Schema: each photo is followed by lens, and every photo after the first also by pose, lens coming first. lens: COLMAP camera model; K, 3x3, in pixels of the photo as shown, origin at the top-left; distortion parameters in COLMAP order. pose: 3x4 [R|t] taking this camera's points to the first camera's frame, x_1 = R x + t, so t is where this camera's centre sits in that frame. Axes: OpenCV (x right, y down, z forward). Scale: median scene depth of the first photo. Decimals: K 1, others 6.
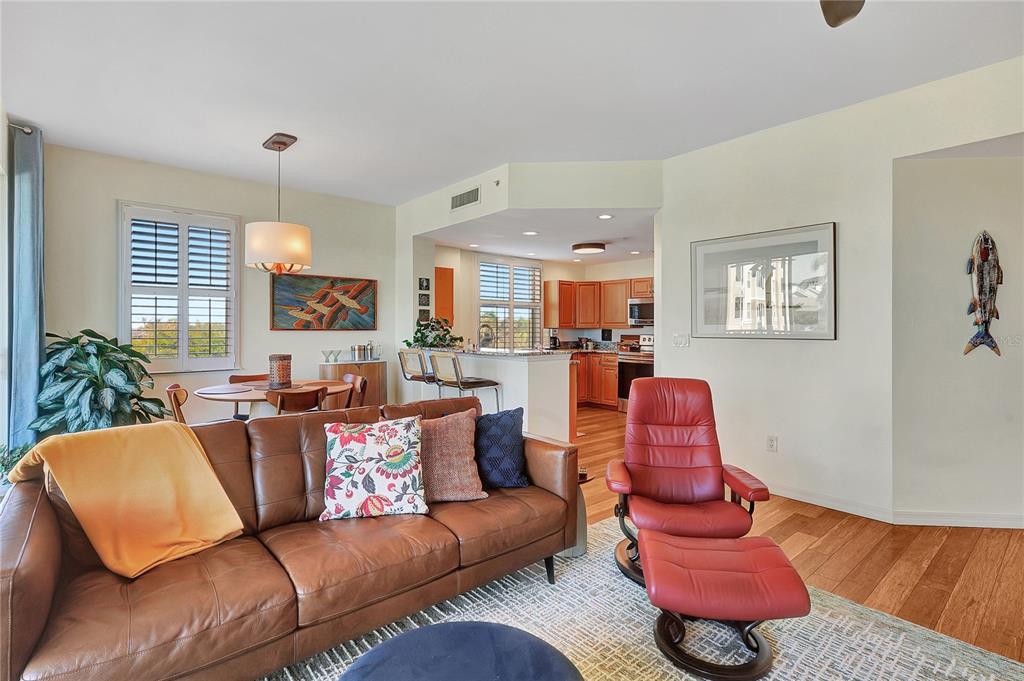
lens RADIAL K [[495.9, 0, 511.8], [0, 495.9, 333.2], [0, 0, 1]] dist [-0.007019, 0.001129]
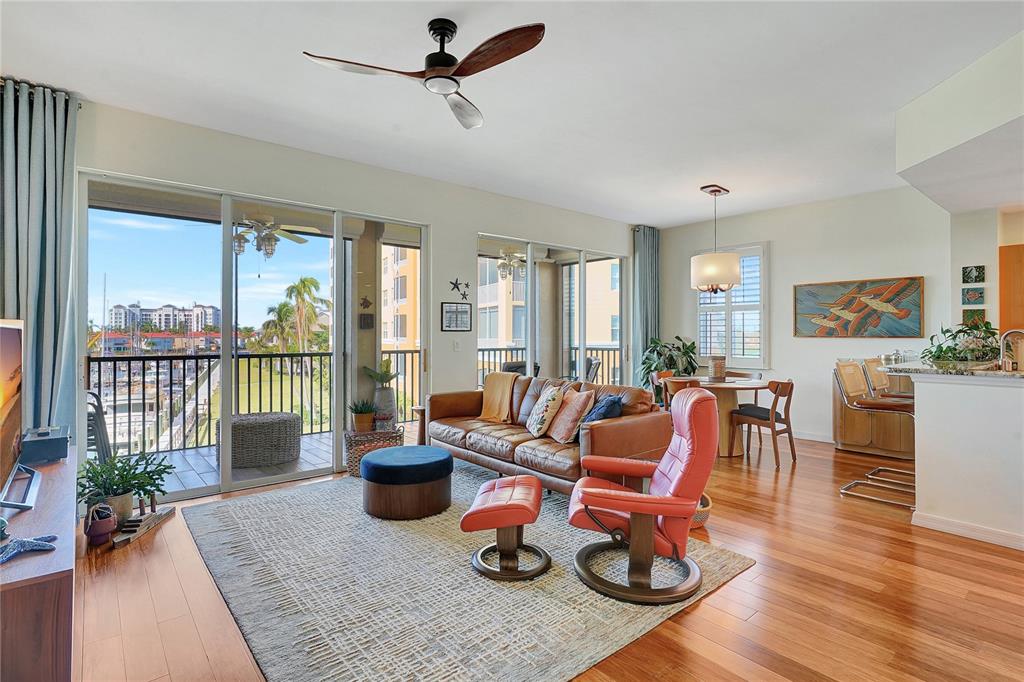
lens RADIAL K [[495.9, 0, 504.7], [0, 495.9, 341.0], [0, 0, 1]] dist [-0.007019, 0.001129]
pose [[-0.014806, 0.005933, -0.999873, 0.563717], [-0.012791, 0.999899, 0.006123, 0.003519], [0.999809, 0.012880, -0.014729, 0.321978]]
